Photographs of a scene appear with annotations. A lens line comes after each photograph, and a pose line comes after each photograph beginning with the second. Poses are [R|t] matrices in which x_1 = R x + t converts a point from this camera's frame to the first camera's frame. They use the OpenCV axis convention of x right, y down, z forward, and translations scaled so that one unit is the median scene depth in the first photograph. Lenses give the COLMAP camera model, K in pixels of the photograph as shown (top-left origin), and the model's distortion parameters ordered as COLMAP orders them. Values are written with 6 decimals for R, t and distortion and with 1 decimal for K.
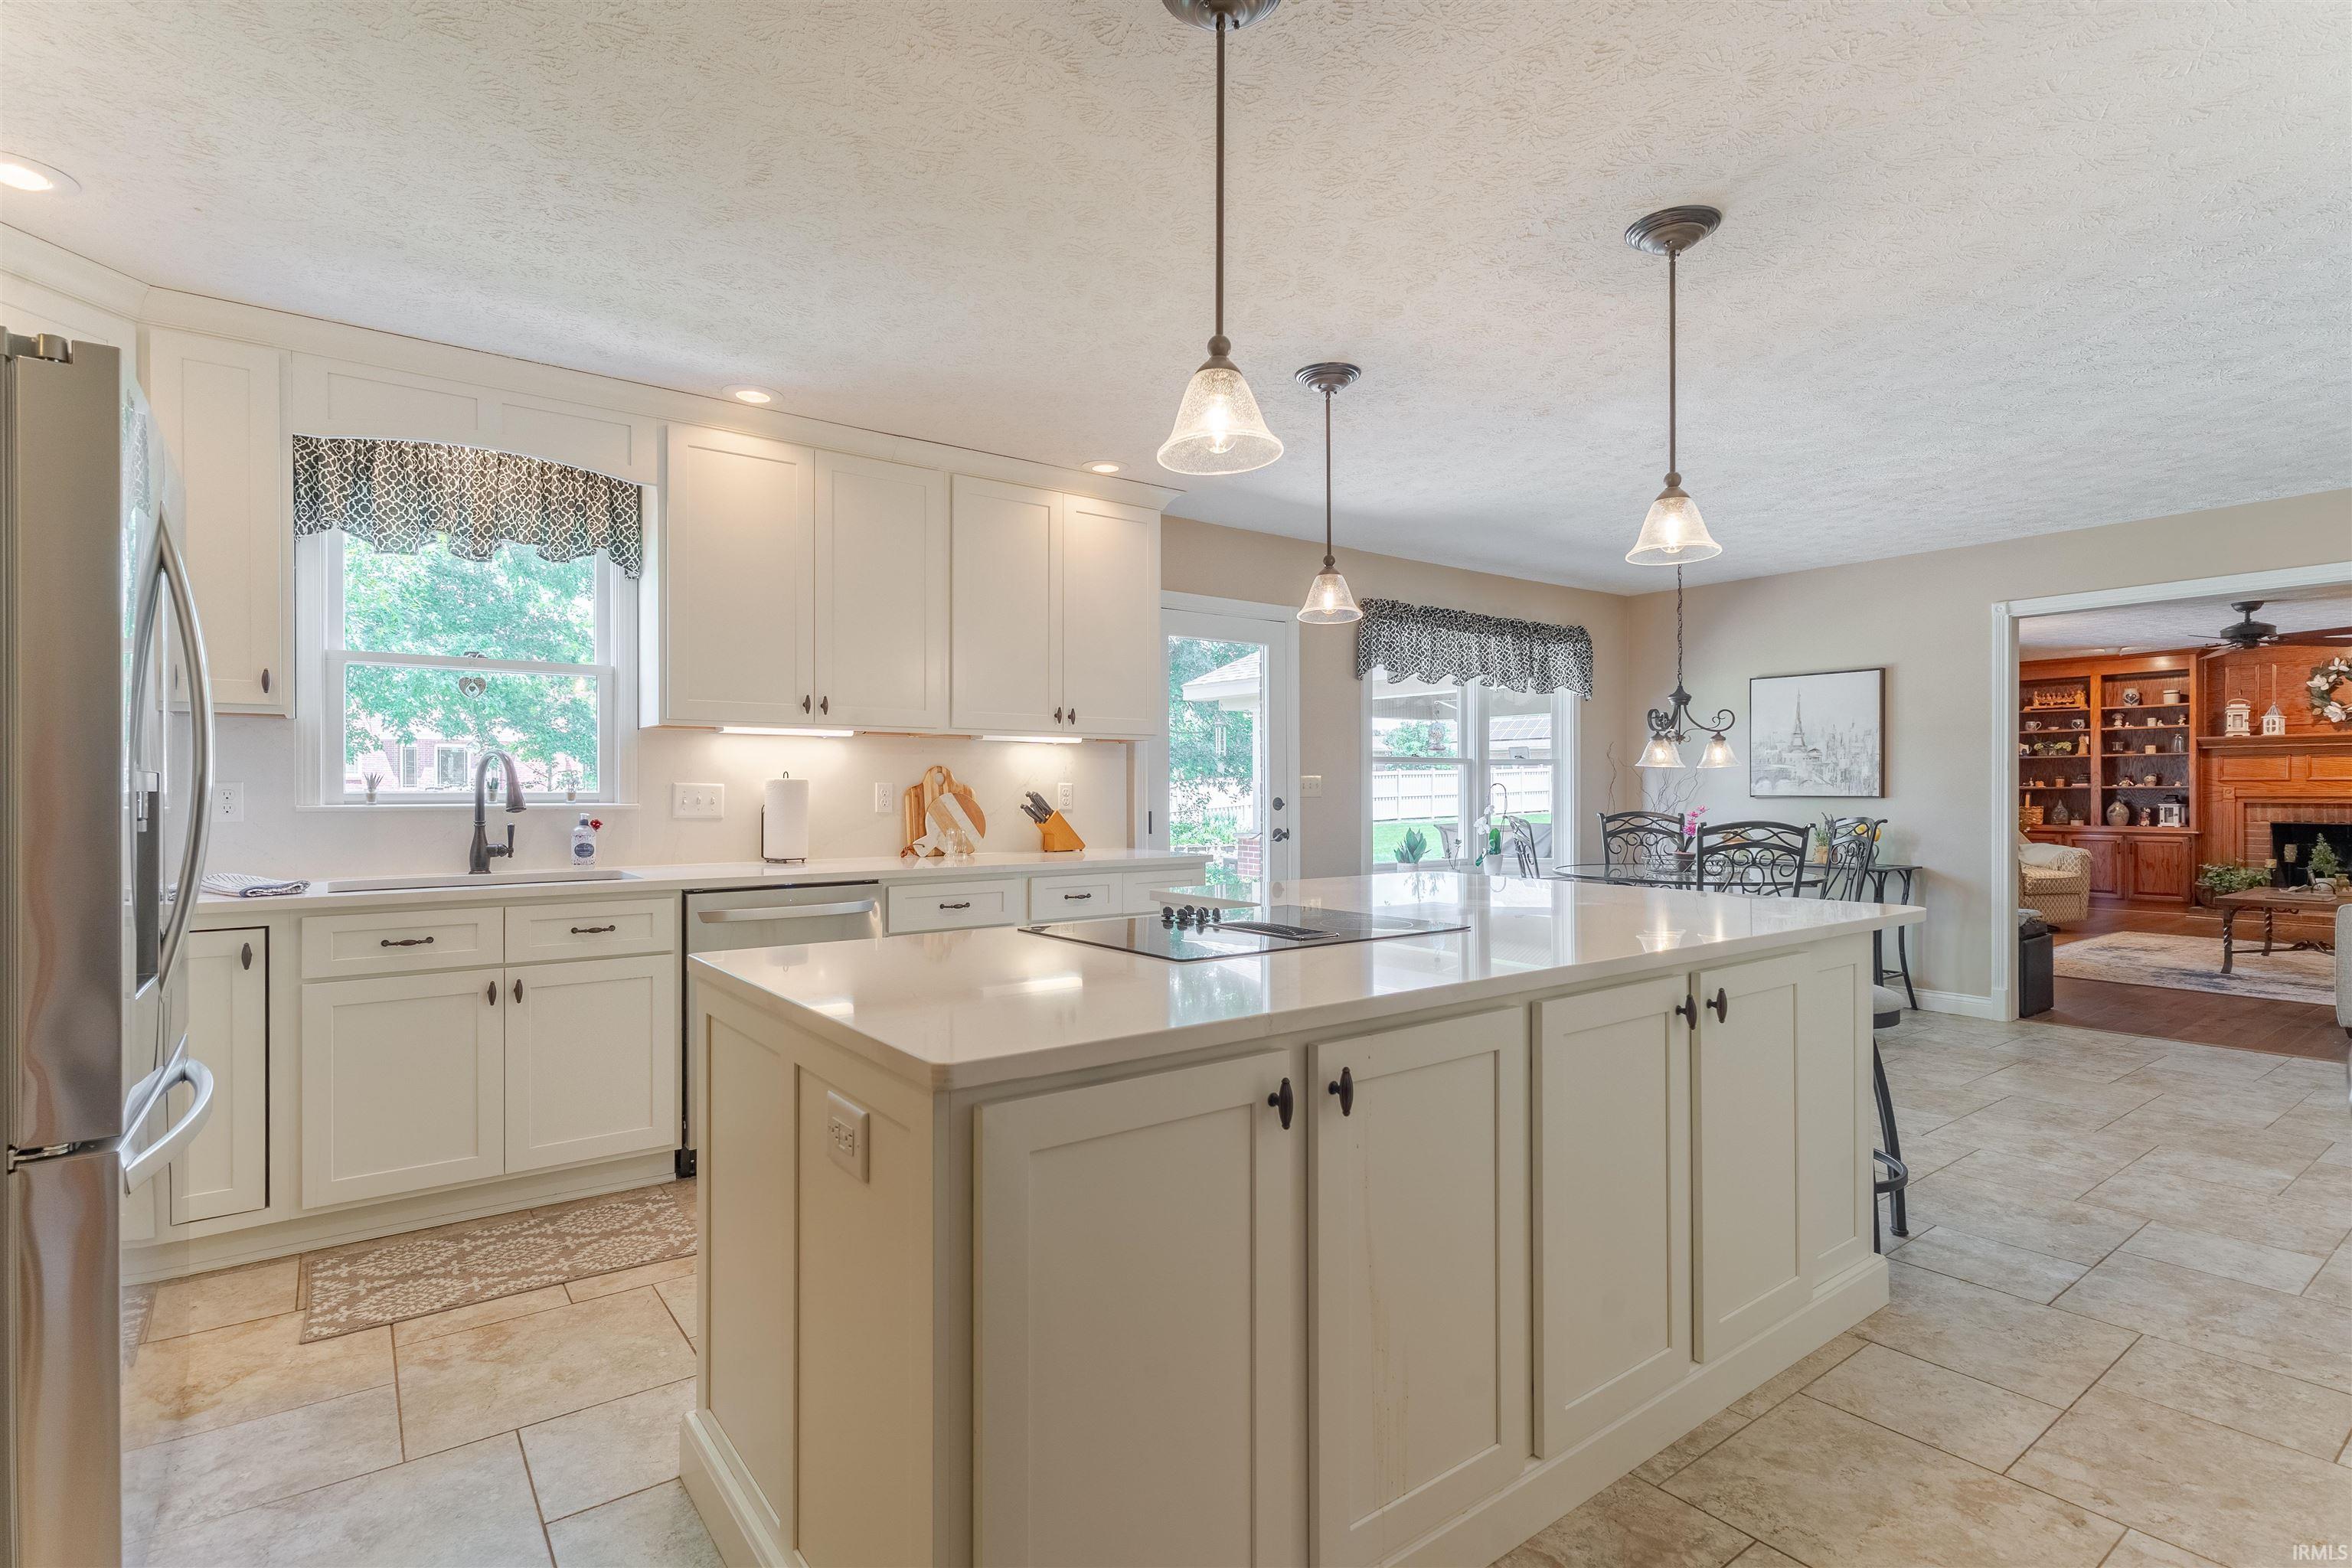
lens RADIAL K [[1126.8, 0, 1170.2], [0, 1126.8, 792.0], [0, 0, 1]] dist [0.005767, 0.001036]
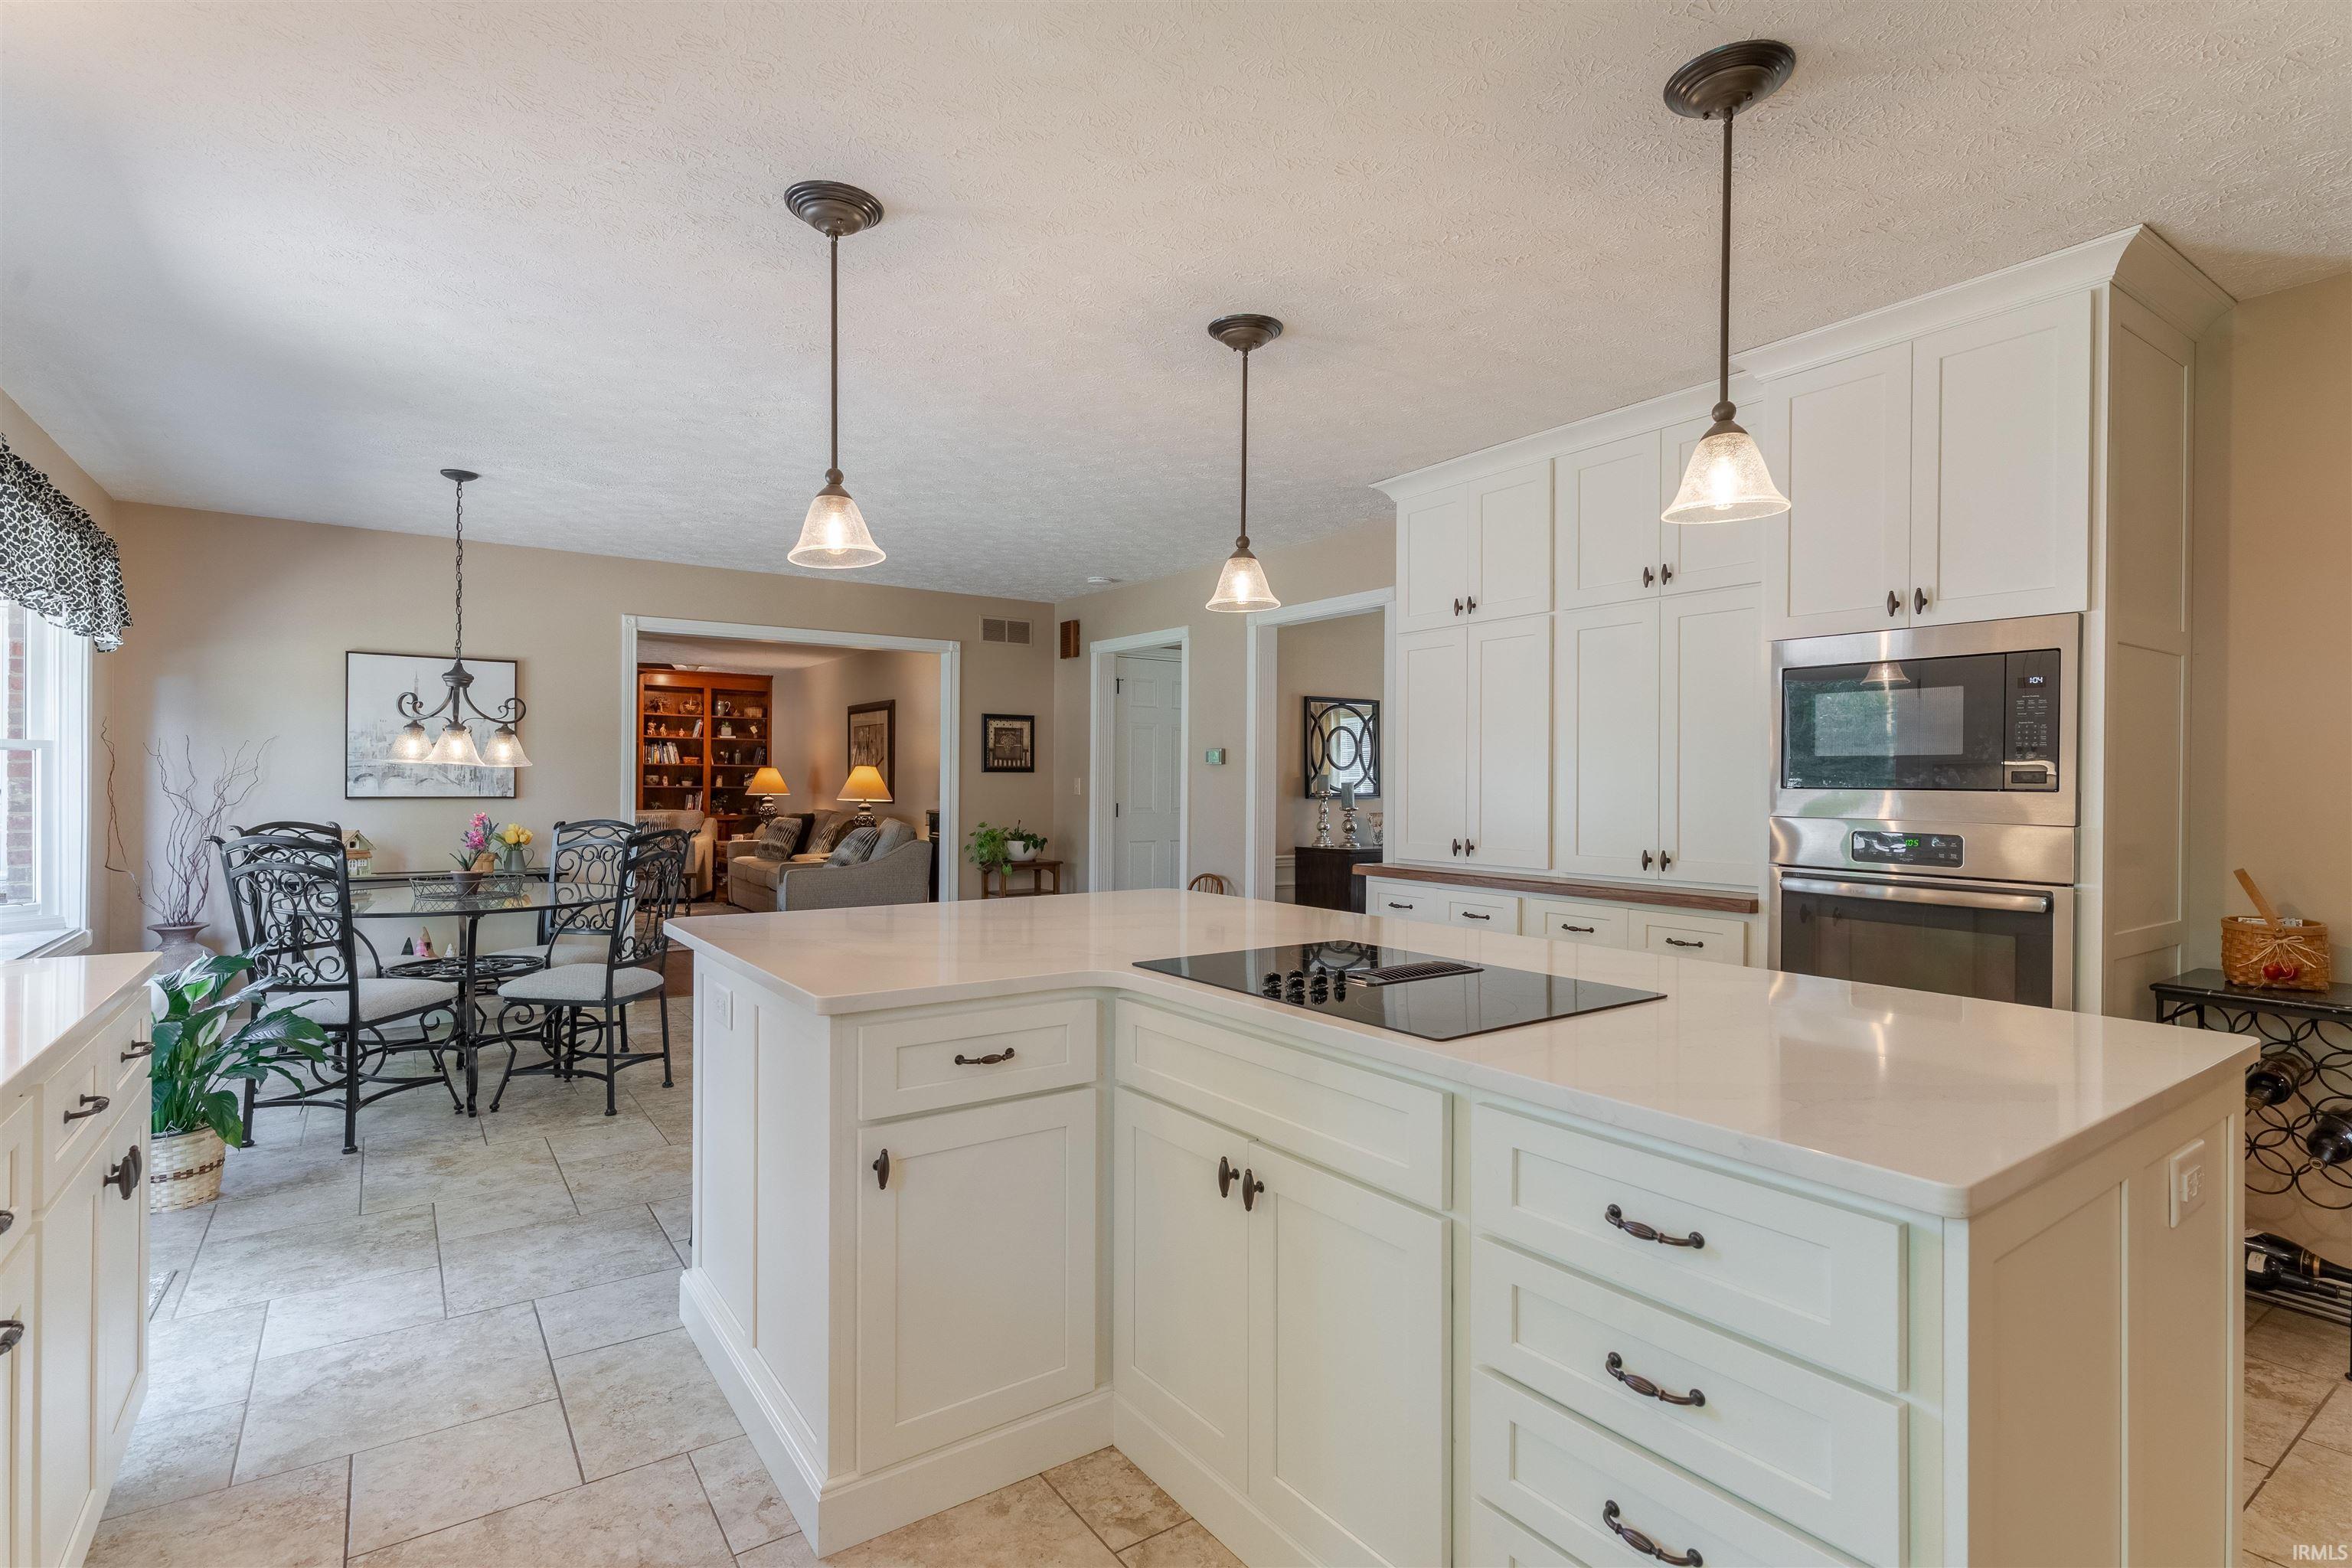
lens RADIAL K [[1126.8, 0, 1170.2], [0, 1126.8, 792.0], [0, 0, 1]] dist [0.005767, 0.001036]
pose [[0.023749, -0.008264, 0.999684, -0.200337], [-0.004805, 0.999953, 0.008381, -0.007154], [-0.999706, -0.005002, 0.023708, 0.283137]]
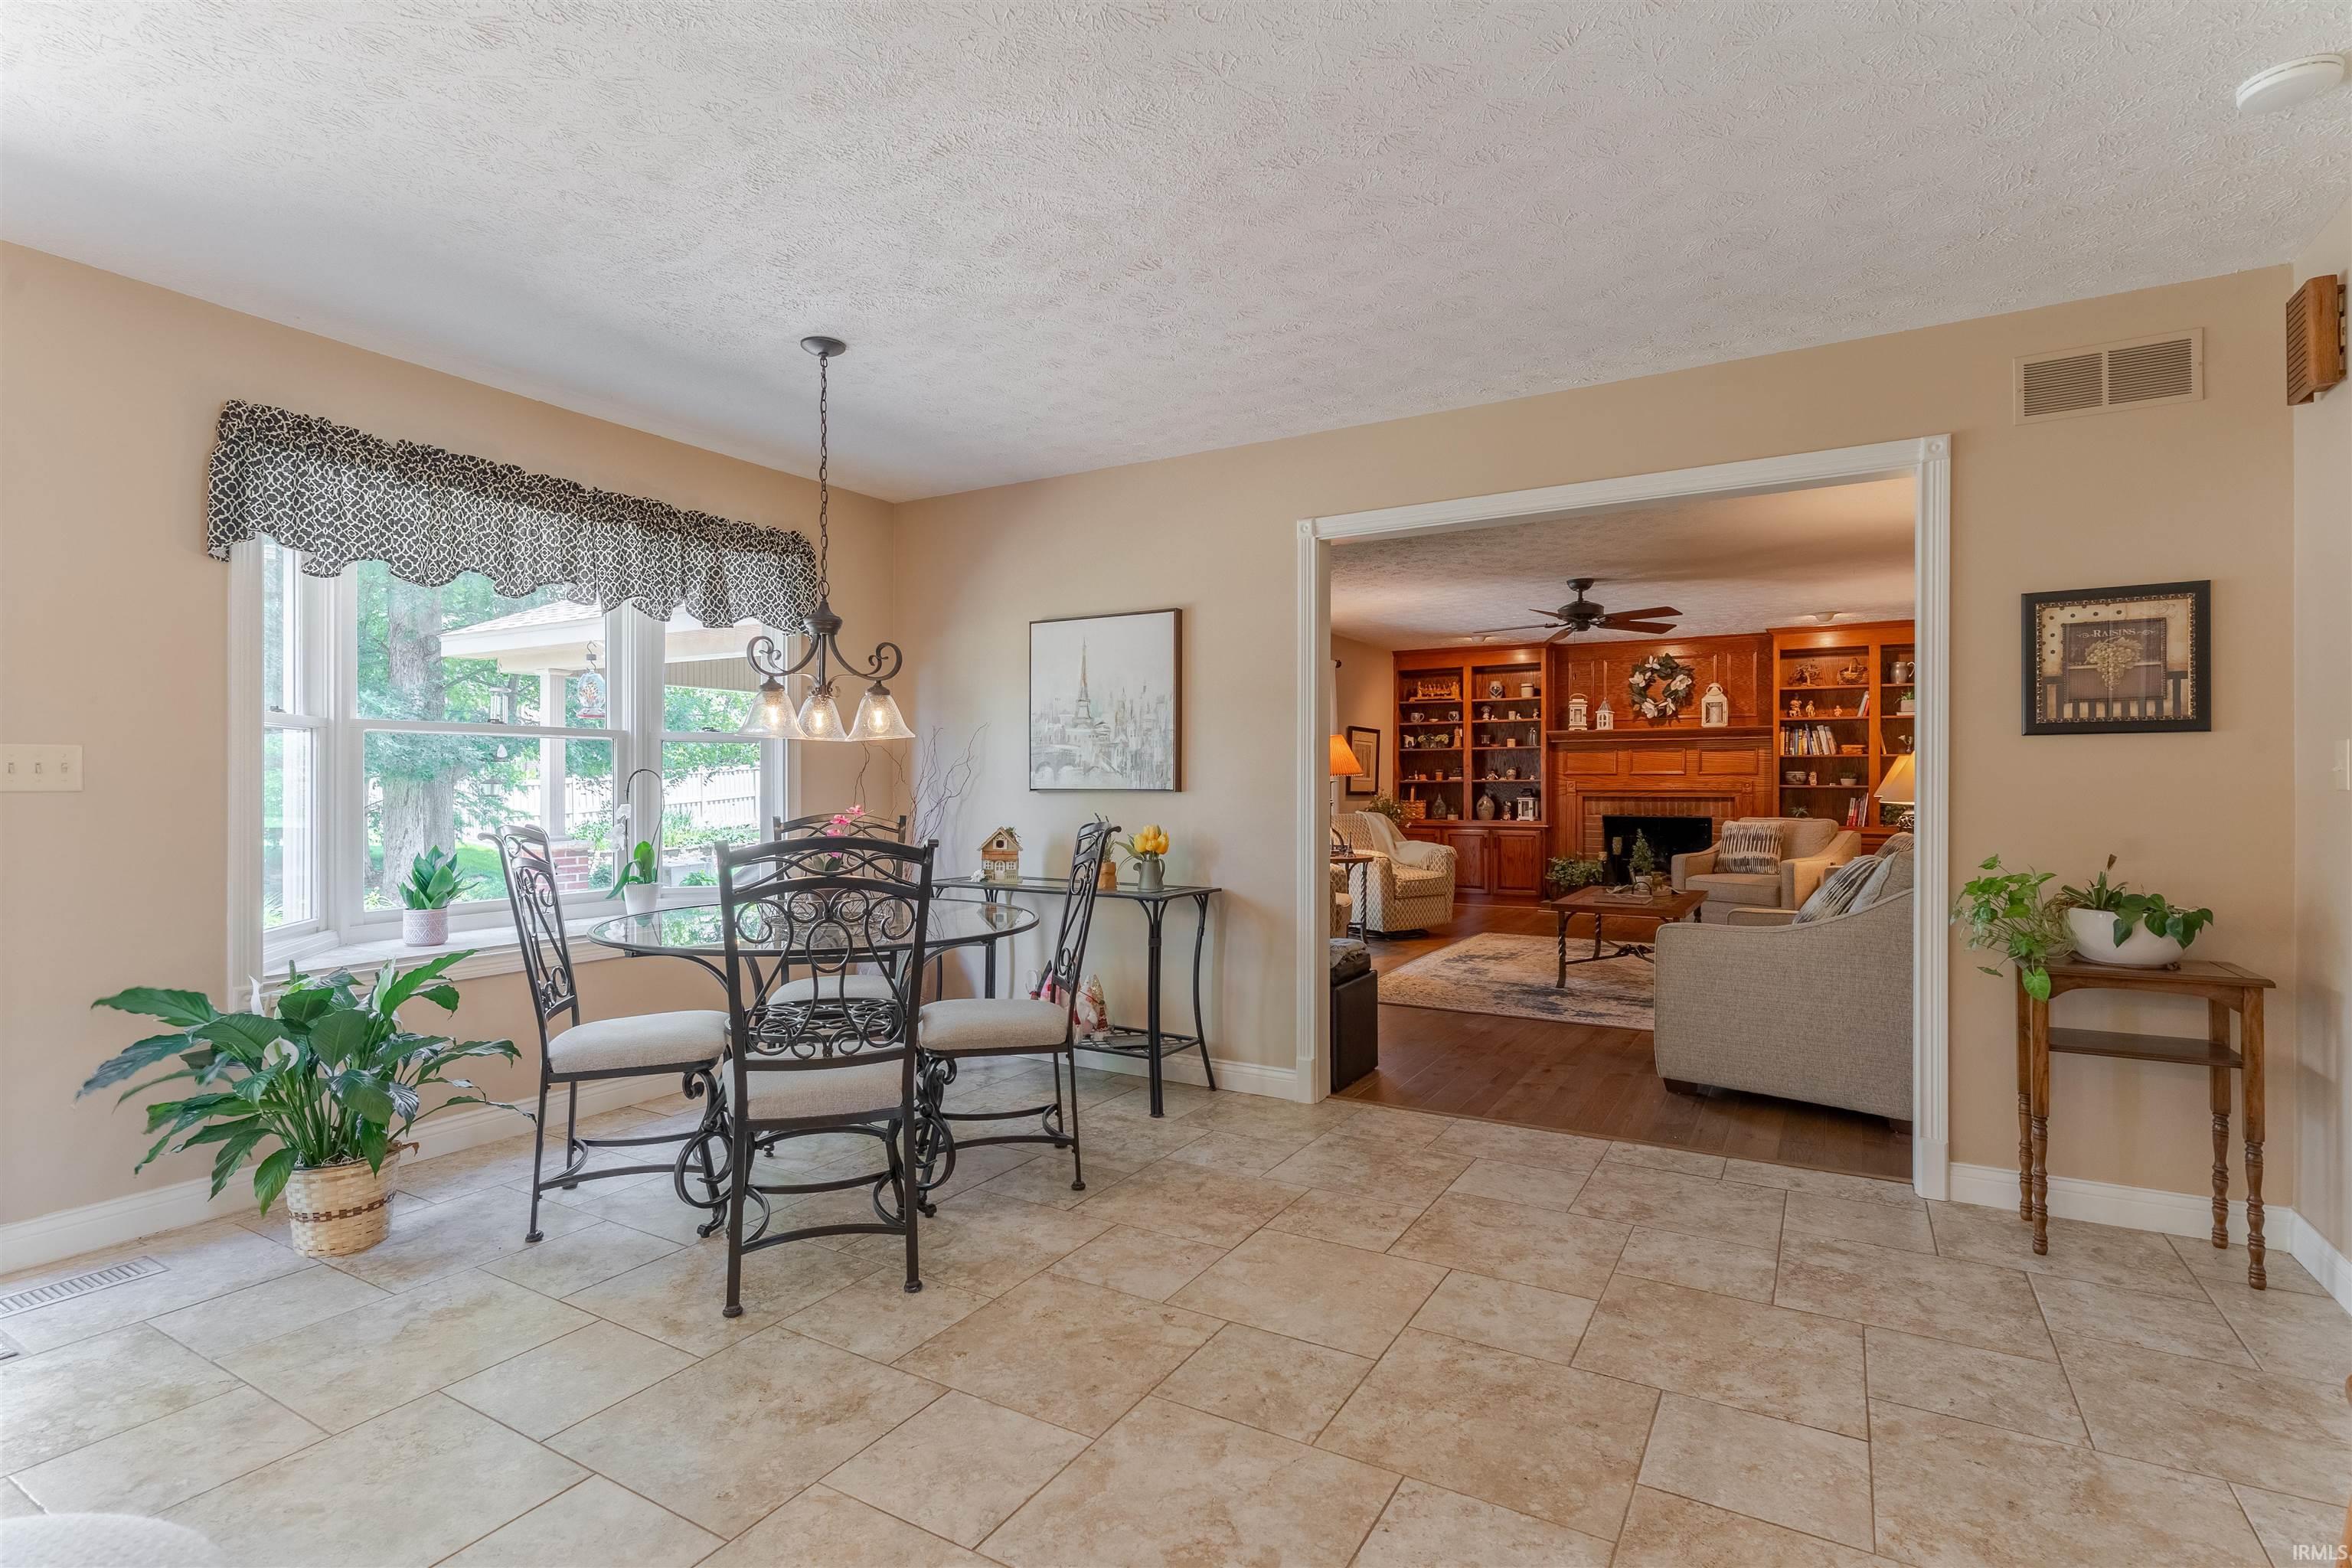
lens RADIAL K [[1133.1, 0, 1176.0], [0, 1133.1, 784.0], [0, 0, 1]] dist [0.000063, 0.000236]
pose [[0.919136, 0.001614, 0.393937, 0.230790], [-0.000821, 0.999997, -0.002183, 0.001080], [-0.393939, 0.001683, 0.919135, 0.228901]]
